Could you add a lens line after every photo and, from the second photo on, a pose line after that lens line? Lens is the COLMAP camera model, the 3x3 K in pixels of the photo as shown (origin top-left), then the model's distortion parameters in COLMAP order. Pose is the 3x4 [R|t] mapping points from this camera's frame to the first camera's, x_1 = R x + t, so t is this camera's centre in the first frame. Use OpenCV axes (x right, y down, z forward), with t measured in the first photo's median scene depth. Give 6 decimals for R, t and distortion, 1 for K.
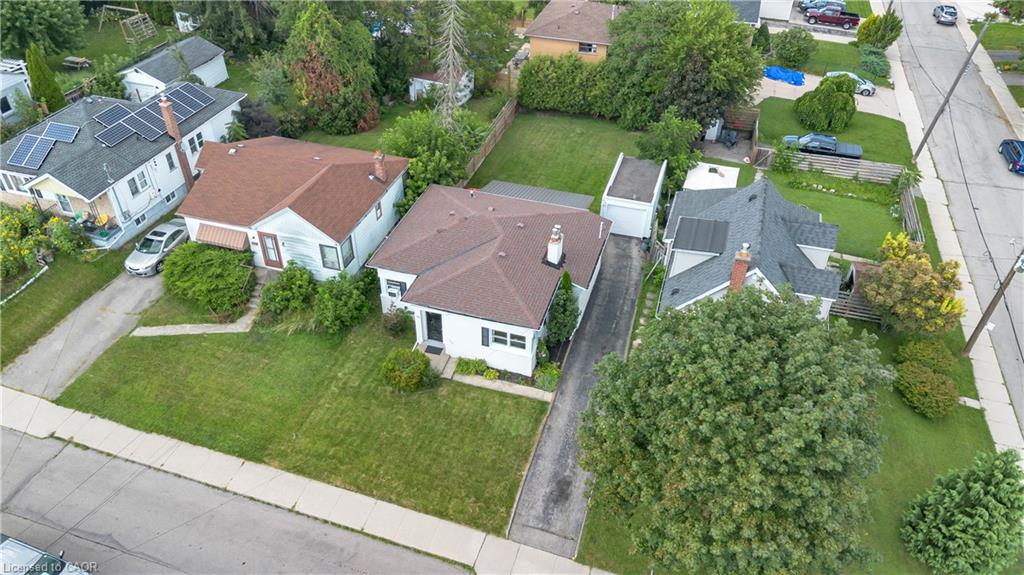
lens RADIAL K [[721.0, 0, 511.6], [0, 721.0, 282.7], [0, 0, 1]] dist [0.092292, -0.107024]
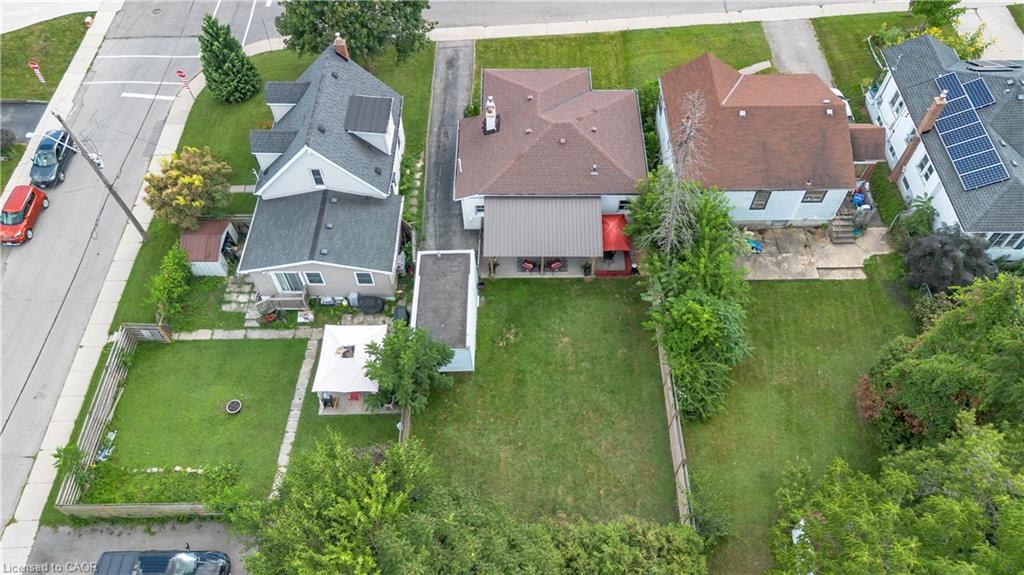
lens RADIAL K [[721.0, 0, 511.6], [0, 721.0, 282.7], [0, 0, 1]] dist [0.092292, -0.107024]
pose [[-0.956281, 0.237207, -0.171056, 0.279135], [-0.181060, -0.020883, 0.983250, -1.154715], [0.229662, 0.971235, 0.062919, 1.135967]]
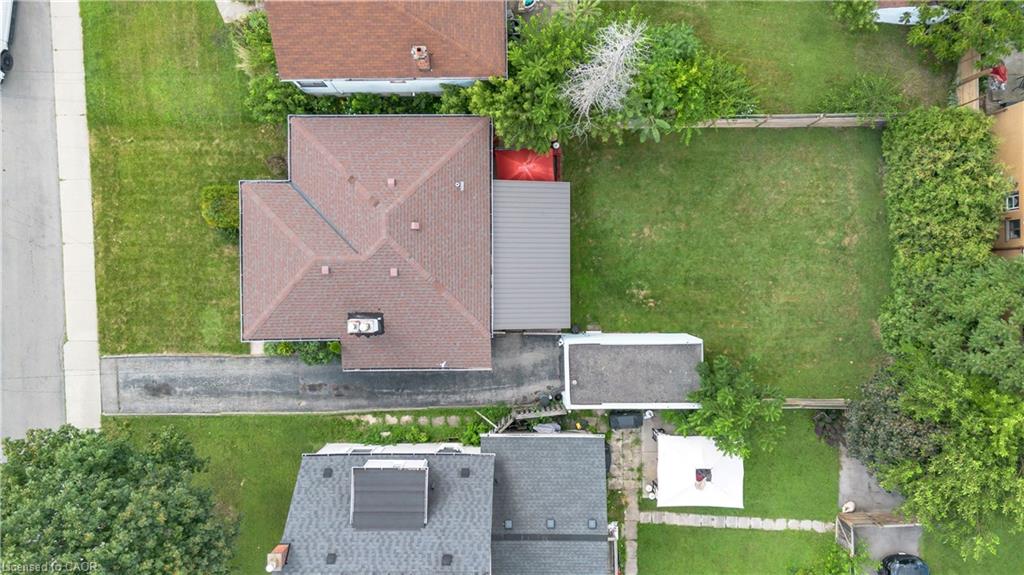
lens RADIAL K [[721.0, 0, 511.6], [0, 721.0, 282.7], [0, 0, 1]] dist [0.092292, -0.107024]
pose [[0.303240, 0.952806, -0.014363, 0.074056], [-0.576556, 0.195454, 0.793335, -0.777503], [0.758702, -0.232290, 0.608615, 0.602202]]
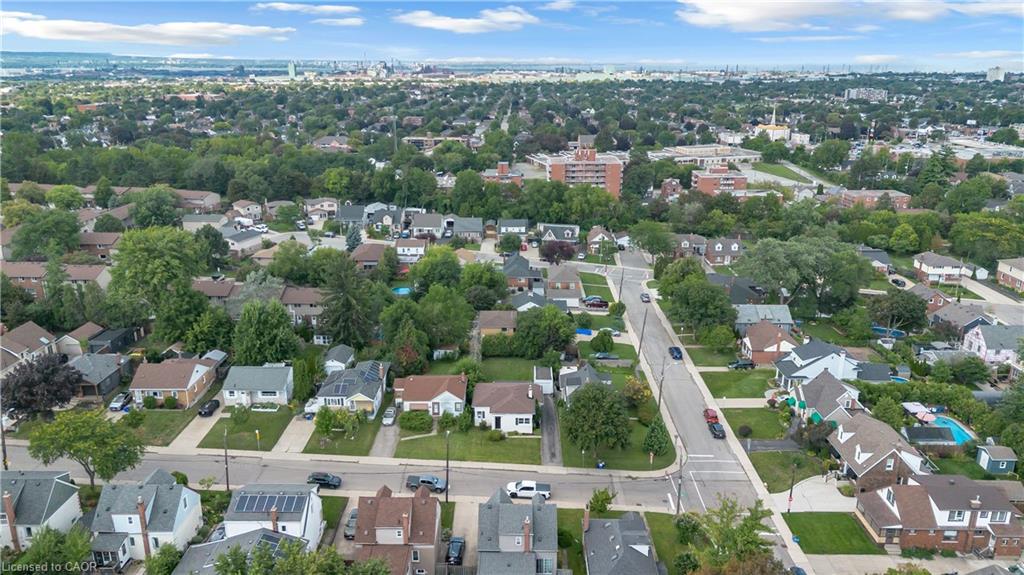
lens RADIAL K [[721.0, 0, 511.6], [0, 721.0, 282.7], [0, 0, 1]] dist [0.092292, -0.107024]
pose [[0.960384, -0.091709, 0.263158, -0.753044], [0.179117, 0.926552, -0.330784, 0.500915], [-0.213494, 0.364815, 0.906273, -1.878125]]
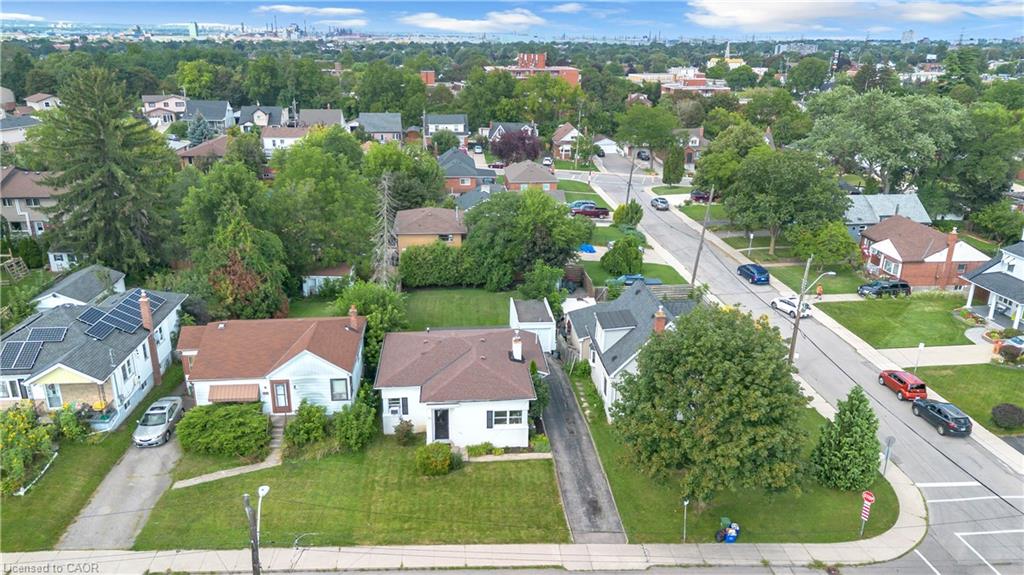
lens RADIAL K [[721.0, 0, 511.6], [0, 721.0, 282.7], [0, 0, 1]] dist [0.092292, -0.107024]
pose [[0.926641, -0.126251, 0.354114, -0.375392], [0.232704, 0.932412, -0.276507, 0.189427], [-0.295271, 0.338626, 0.893391, -0.193804]]
